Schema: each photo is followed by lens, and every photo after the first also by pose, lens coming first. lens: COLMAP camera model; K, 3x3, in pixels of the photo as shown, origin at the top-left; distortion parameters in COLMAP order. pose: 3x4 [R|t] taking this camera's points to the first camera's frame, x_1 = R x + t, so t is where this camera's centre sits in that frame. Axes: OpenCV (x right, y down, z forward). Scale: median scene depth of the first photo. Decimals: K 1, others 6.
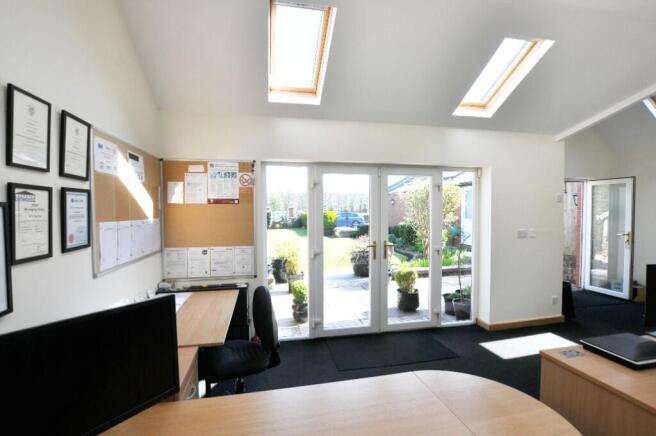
lens RADIAL K [[293.7, 0, 328.0], [0, 293.7, 218.0], [0, 0, 1]] dist [-0.027216, 0.000348]
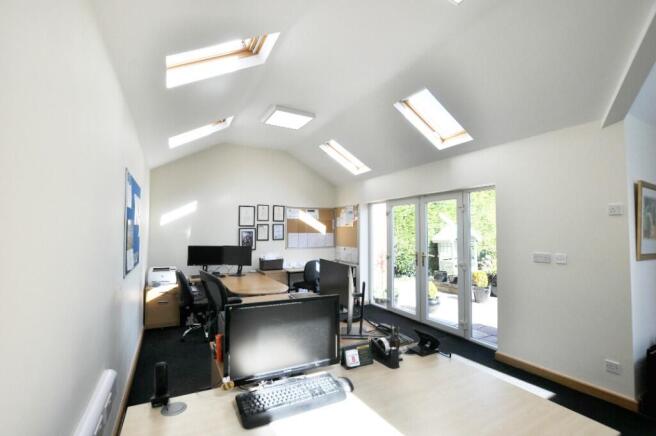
lens RADIAL K [[293.7, 0, 328.0], [0, 293.7, 218.0], [0, 0, 1]] dist [-0.027216, 0.000348]
pose [[0.291792, -0.039384, -0.955671, 1.664201], [-0.025086, 0.998493, -0.048809, -0.003258], [0.956153, 0.038216, 0.290364, 0.254648]]
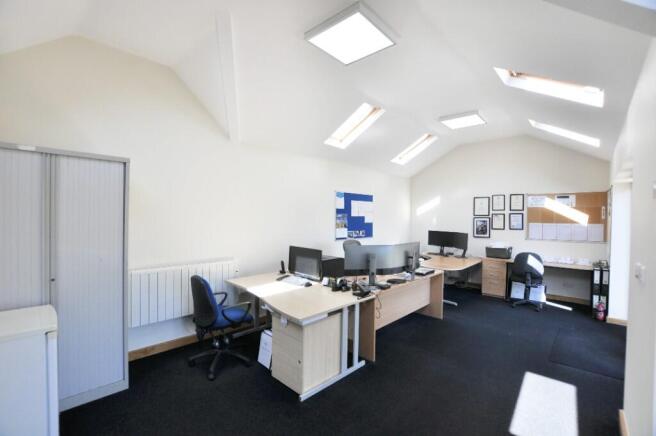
lens RADIAL K [[293.7, 0, 328.0], [0, 293.7, 218.0], [0, 0, 1]] dist [-0.027216, 0.000348]
pose [[-0.817828, -0.001896, -0.575459, 1.792185], [-0.020358, 0.999464, 0.025638, -0.046476], [0.575102, 0.032683, -0.817428, 1.436330]]
